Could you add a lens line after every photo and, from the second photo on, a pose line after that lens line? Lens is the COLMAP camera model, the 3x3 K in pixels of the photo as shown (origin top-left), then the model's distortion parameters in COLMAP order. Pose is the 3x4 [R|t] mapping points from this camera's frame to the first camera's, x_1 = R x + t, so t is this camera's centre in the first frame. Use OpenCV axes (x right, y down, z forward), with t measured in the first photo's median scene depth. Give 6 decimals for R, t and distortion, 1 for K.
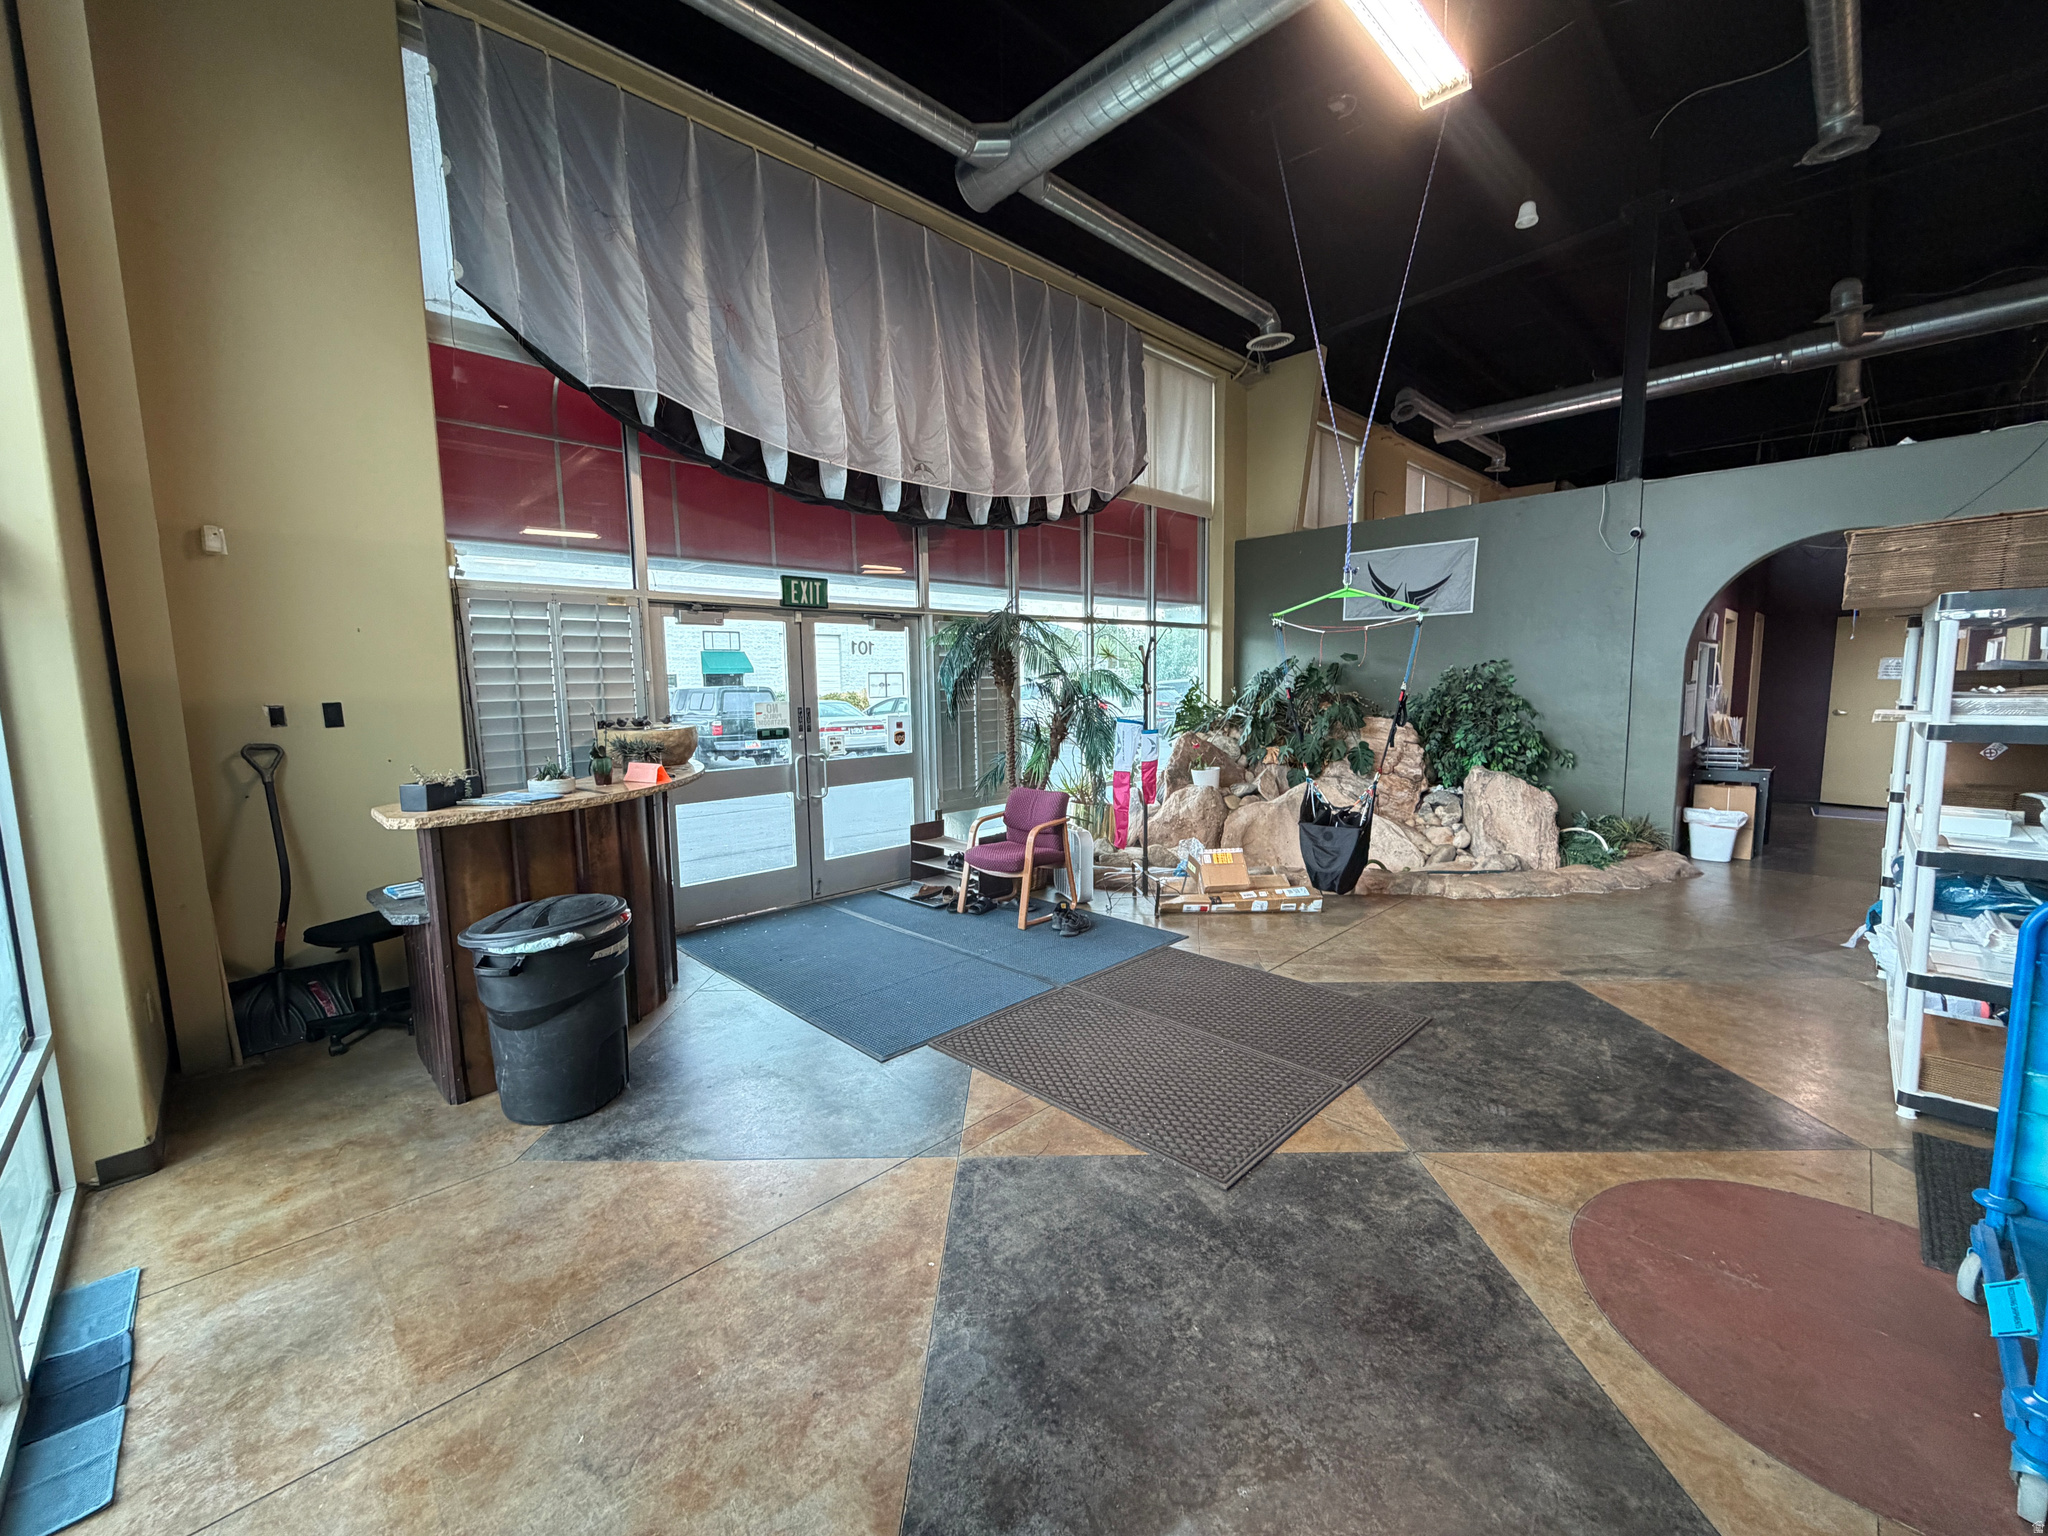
lens RADIAL K [[814.3, 0, 1018.9], [0, 814.3, 769.3], [0, 0, 1]] dist [-0.001254, 0.000218]
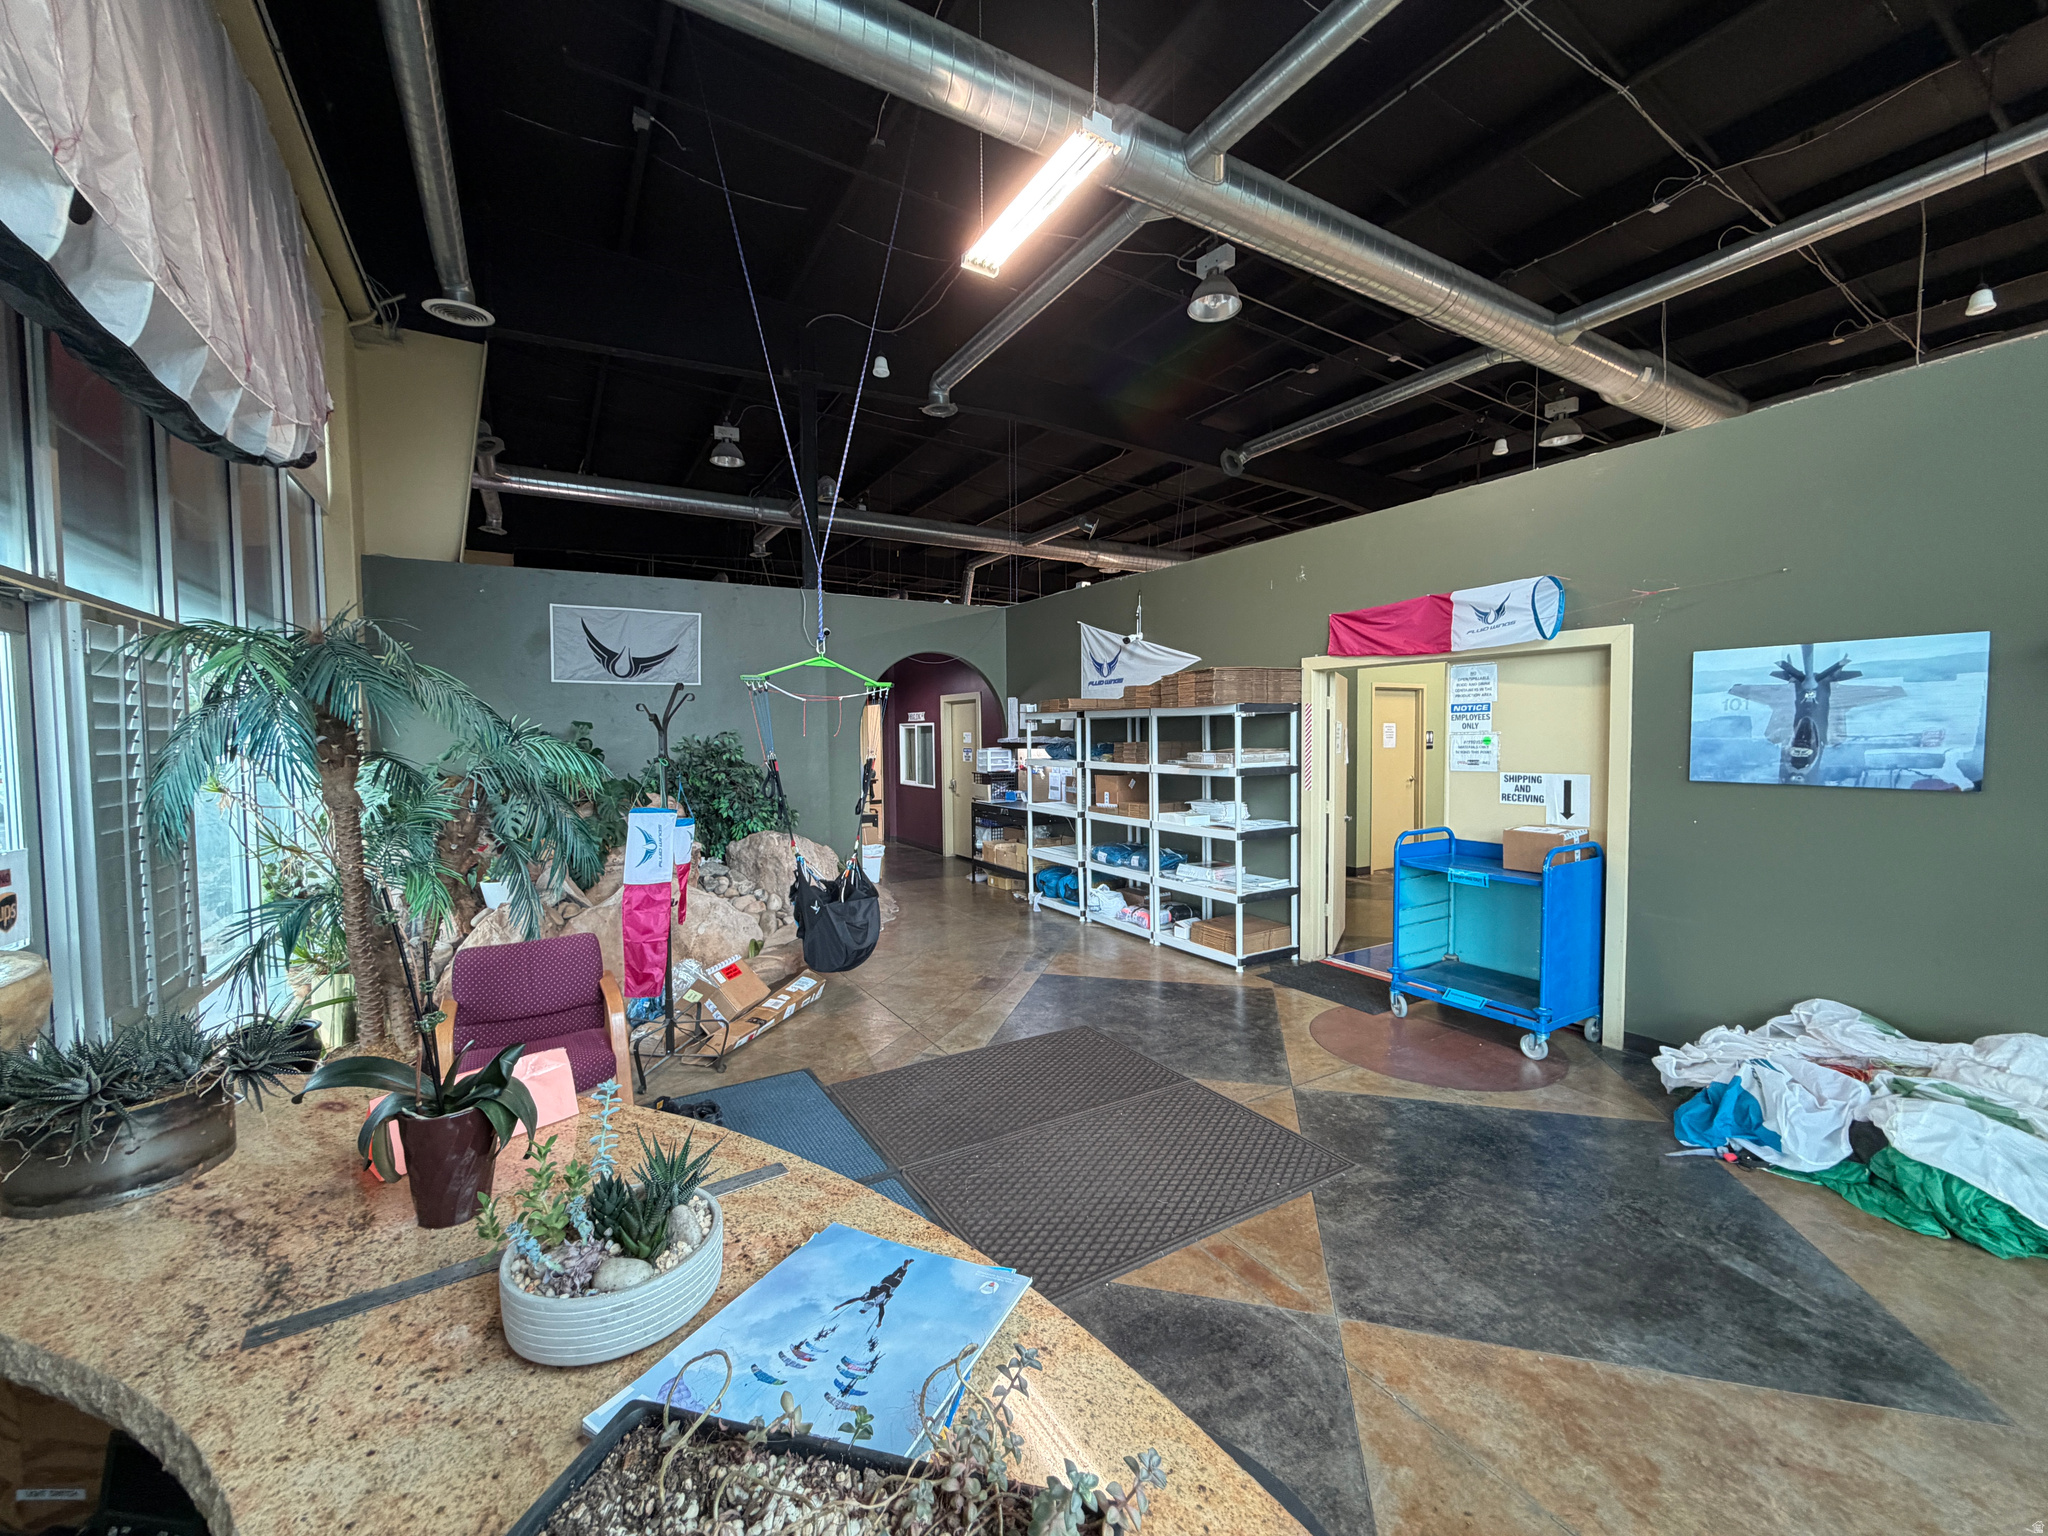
lens RADIAL K [[814.3, 0, 1018.9], [0, 814.3, 769.3], [0, 0, 1]] dist [-0.001254, 0.000218]
pose [[0.235449, -0.029689, 0.971433, -0.956274], [0.115502, 0.993304, 0.002363, -0.122596], [-0.964999, 0.111646, 0.237302, 1.068508]]
